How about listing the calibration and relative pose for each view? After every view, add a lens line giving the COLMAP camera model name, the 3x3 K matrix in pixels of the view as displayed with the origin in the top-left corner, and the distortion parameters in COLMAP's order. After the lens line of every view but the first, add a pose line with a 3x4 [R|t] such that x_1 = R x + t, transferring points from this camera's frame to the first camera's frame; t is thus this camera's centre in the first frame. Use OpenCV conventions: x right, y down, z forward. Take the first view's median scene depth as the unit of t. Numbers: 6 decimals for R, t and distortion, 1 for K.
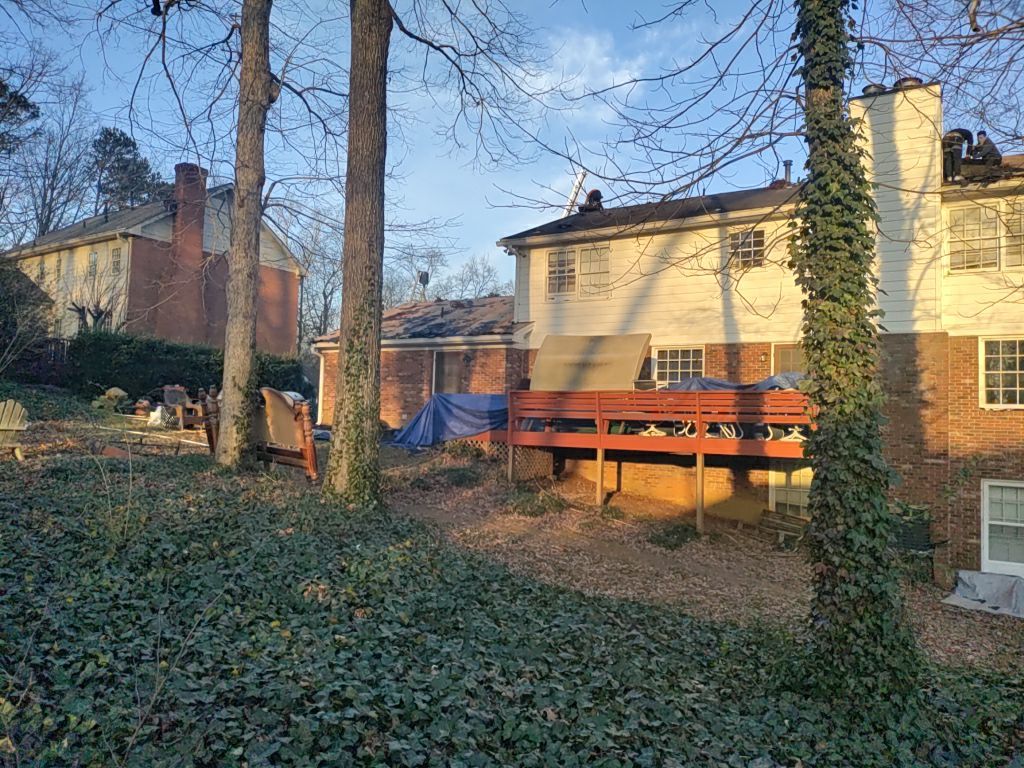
lens RADIAL K [[739.3, 0, 513.8], [0, 739.3, 382.2], [0, 0, 1]] dist [0.077530, -0.090869]
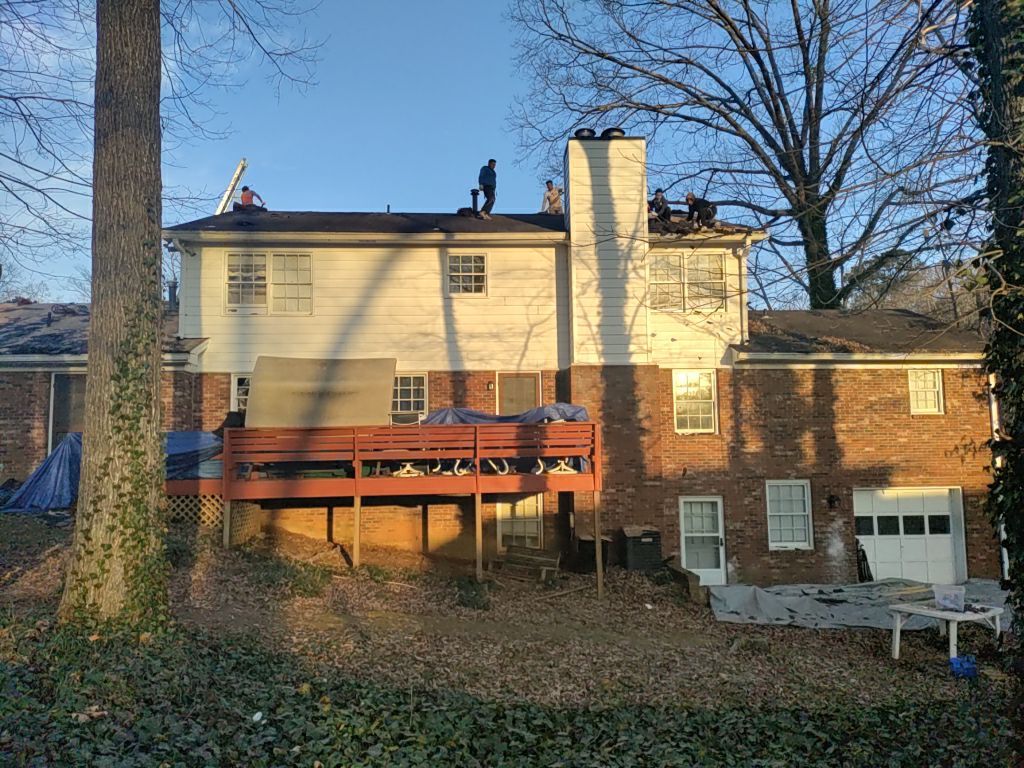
lens RADIAL K [[739.3, 0, 513.8], [0, 739.3, 382.2], [0, 0, 1]] dist [0.077530, -0.090869]
pose [[0.829286, 0.008796, 0.558756, -0.190089], [0.008514, 0.999561, -0.028372, -0.011687], [-0.558760, 0.028285, 0.828847, 0.198607]]
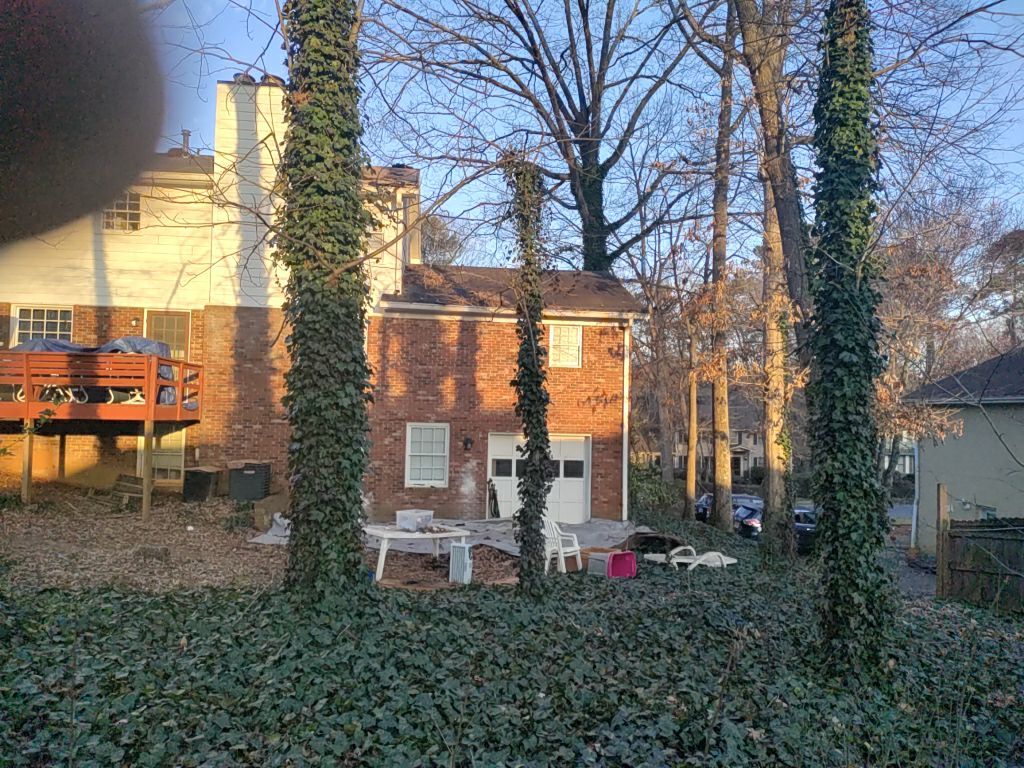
lens RADIAL K [[739.3, 0, 513.8], [0, 739.3, 382.2], [0, 0, 1]] dist [0.077530, -0.090869]
pose [[0.801547, 0.011086, 0.597828, 0.153638], [-0.030676, 0.999274, 0.022599, 0.008787], [-0.597144, -0.036453, 0.801305, -0.110358]]
